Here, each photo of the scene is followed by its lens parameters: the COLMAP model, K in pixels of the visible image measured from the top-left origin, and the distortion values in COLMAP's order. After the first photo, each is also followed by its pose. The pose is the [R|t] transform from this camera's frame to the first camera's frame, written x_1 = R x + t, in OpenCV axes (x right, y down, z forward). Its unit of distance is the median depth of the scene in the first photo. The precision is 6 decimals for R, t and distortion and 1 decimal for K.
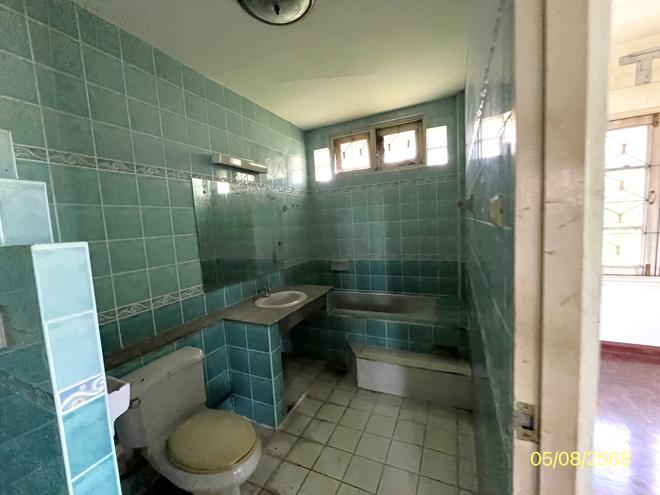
lens RADIAL K [[267.8, 0, 328.5], [0, 267.8, 249.2], [0, 0, 1]] dist [-0.002070, -0.000296]
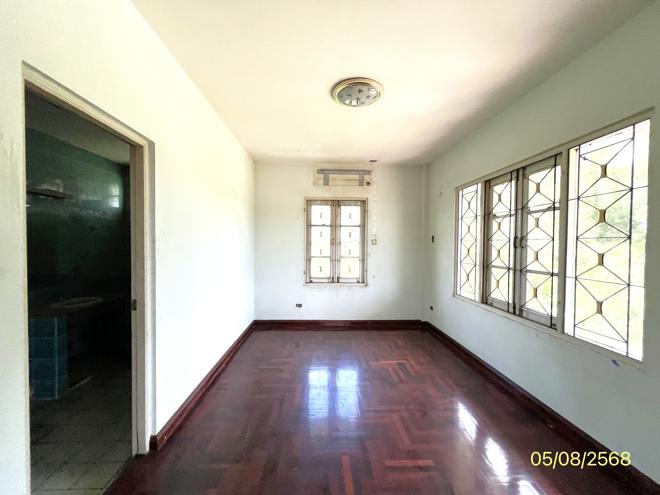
lens RADIAL K [[267.8, 0, 328.5], [0, 267.8, 249.2], [0, 0, 1]] dist [-0.002070, -0.000296]
pose [[0.878940, 0.057806, 0.473416, 0.255893], [-0.015331, 0.995539, -0.093096, 0.040593], [-0.476685, 0.074568, 0.875906, -0.668575]]
